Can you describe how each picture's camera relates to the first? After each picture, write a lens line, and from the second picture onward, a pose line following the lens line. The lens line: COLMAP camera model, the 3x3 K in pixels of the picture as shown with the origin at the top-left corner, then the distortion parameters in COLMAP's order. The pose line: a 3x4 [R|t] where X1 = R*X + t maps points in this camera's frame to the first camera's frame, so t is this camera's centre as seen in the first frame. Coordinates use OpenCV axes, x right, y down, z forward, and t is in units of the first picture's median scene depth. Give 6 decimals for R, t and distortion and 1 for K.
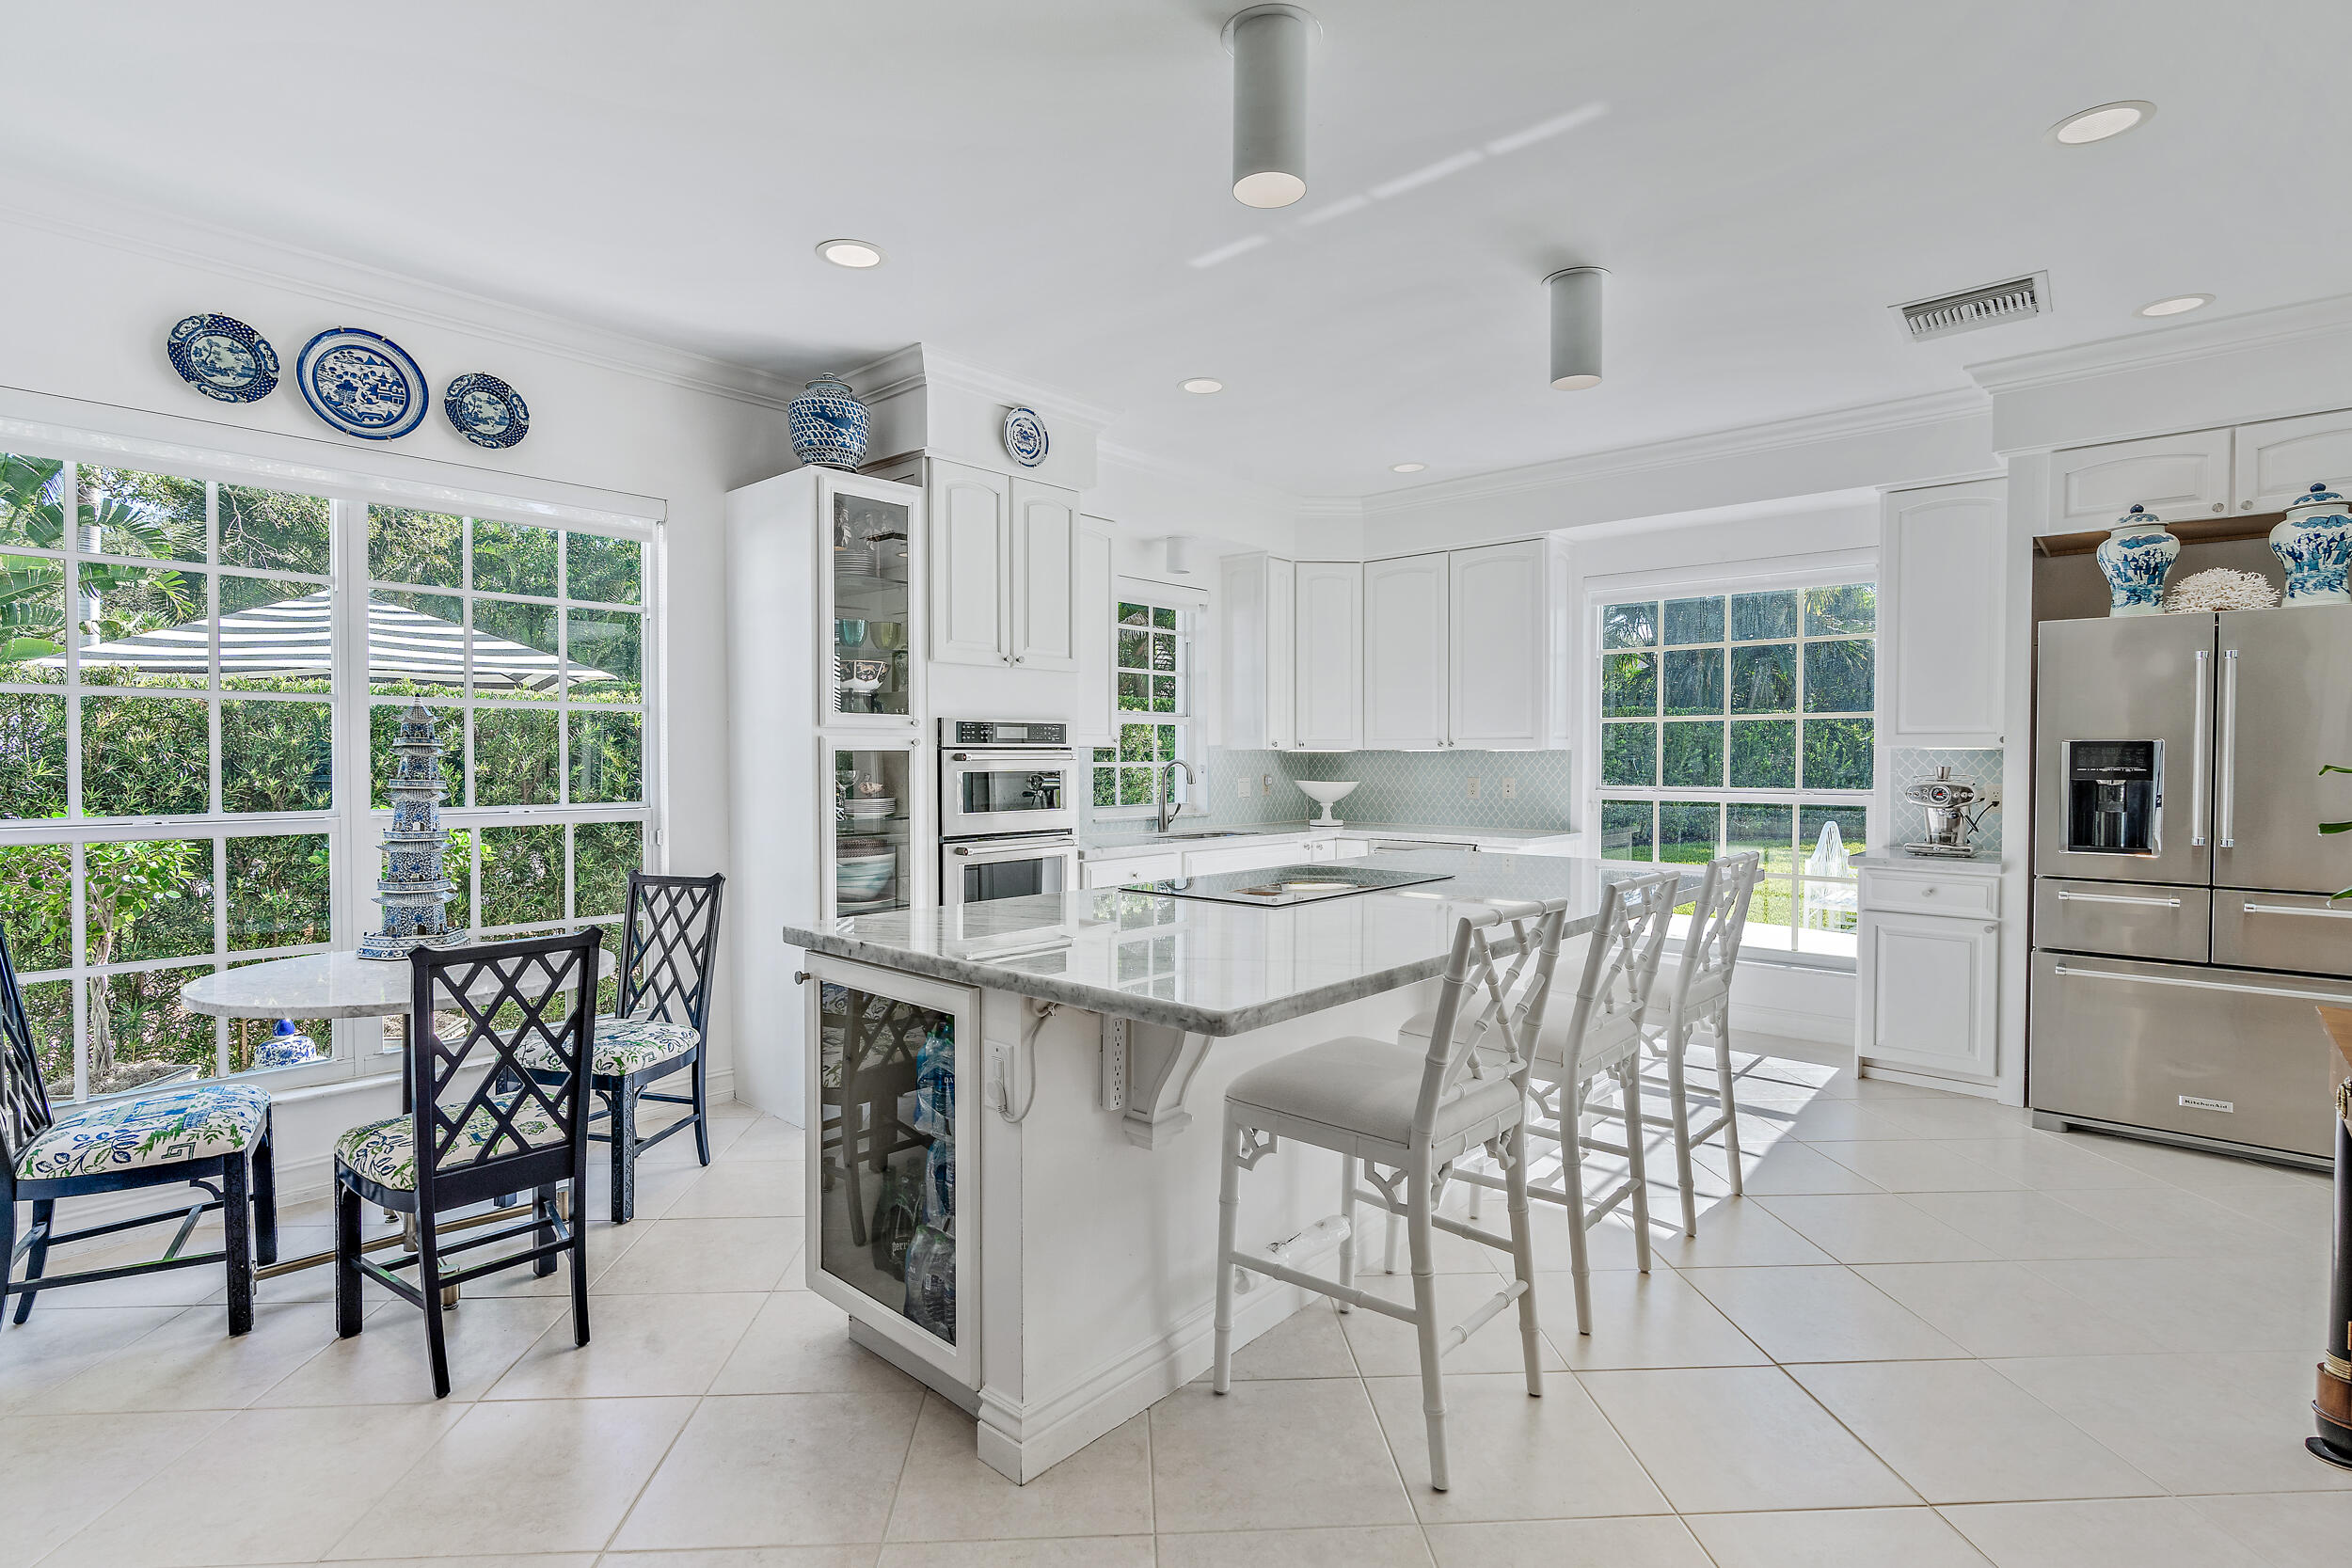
lens RADIAL K [[1130.9, 0, 1170.9], [0, 1130.9, 776.3], [0, 0, 1]] dist [-0.007787, 0.002541]
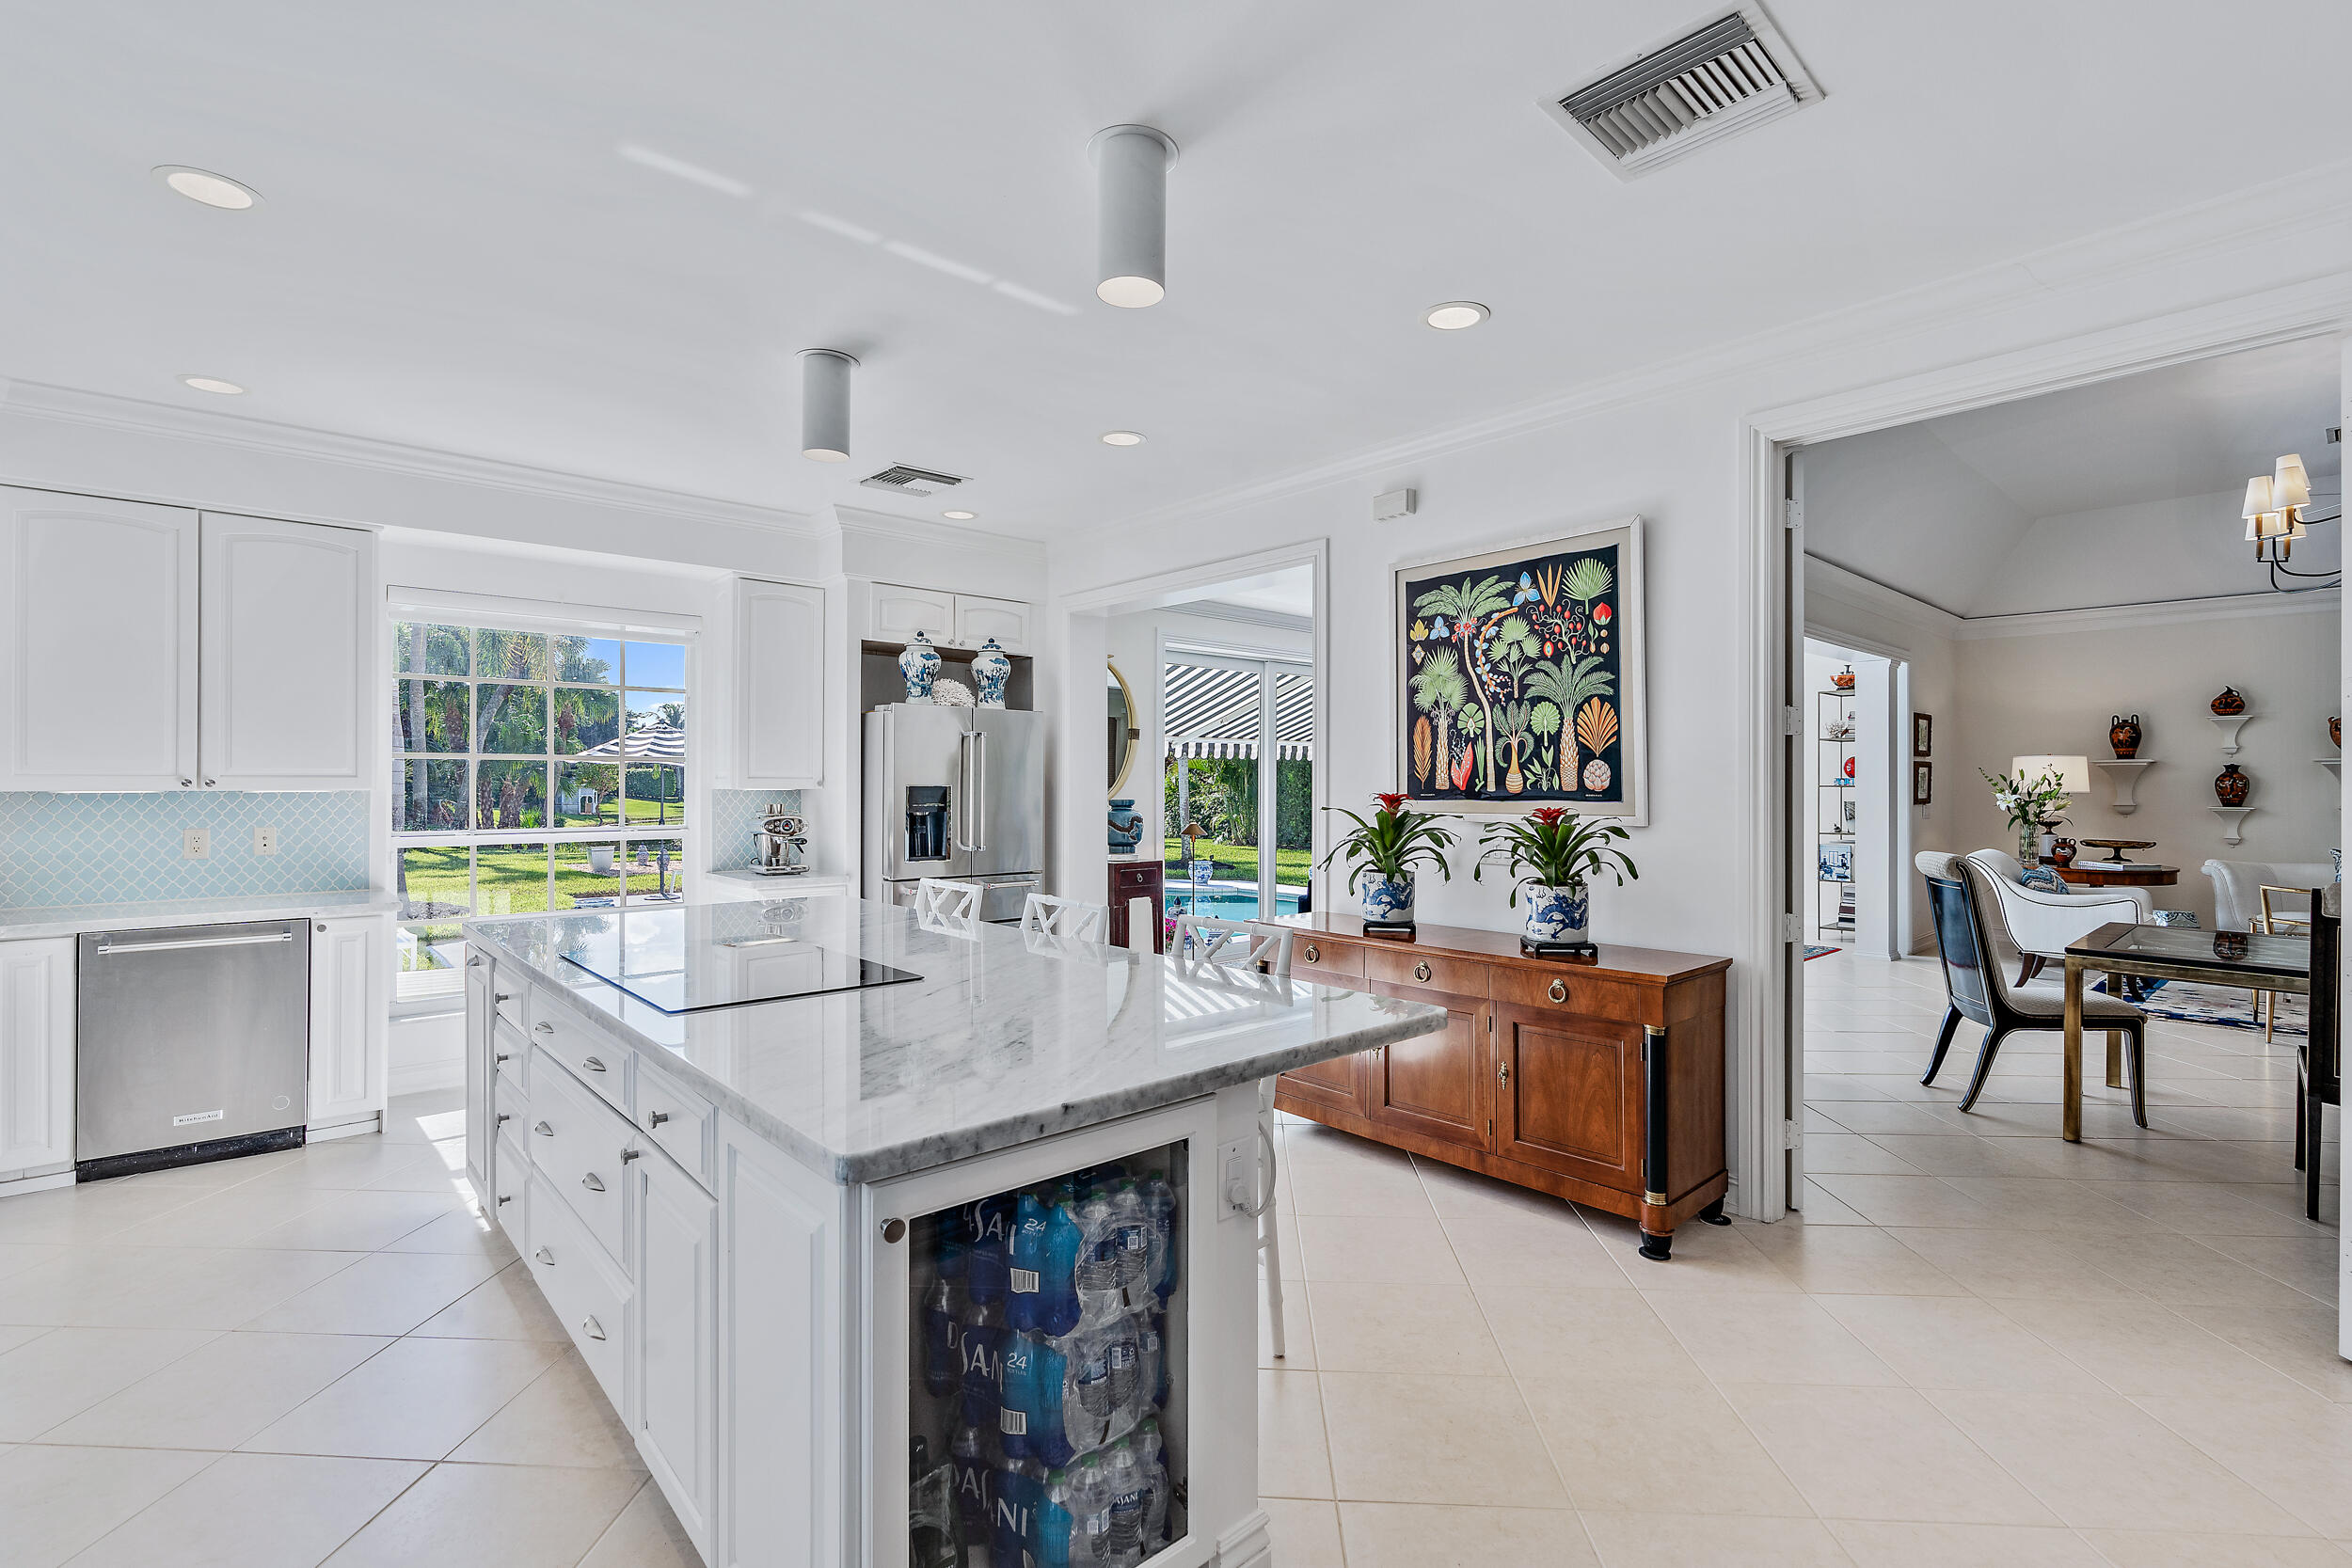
lens RADIAL K [[1060.2, 0, 1182.5], [0, 1060.2, 773.5], [0, 0, 1]] dist [-0.004598, 0.001019]
pose [[0.111503, 0.007665, 0.993735, -0.478027], [0.015610, 0.999833, -0.009464, -0.026294], [-0.993641, 0.016567, 0.111365, 0.442174]]
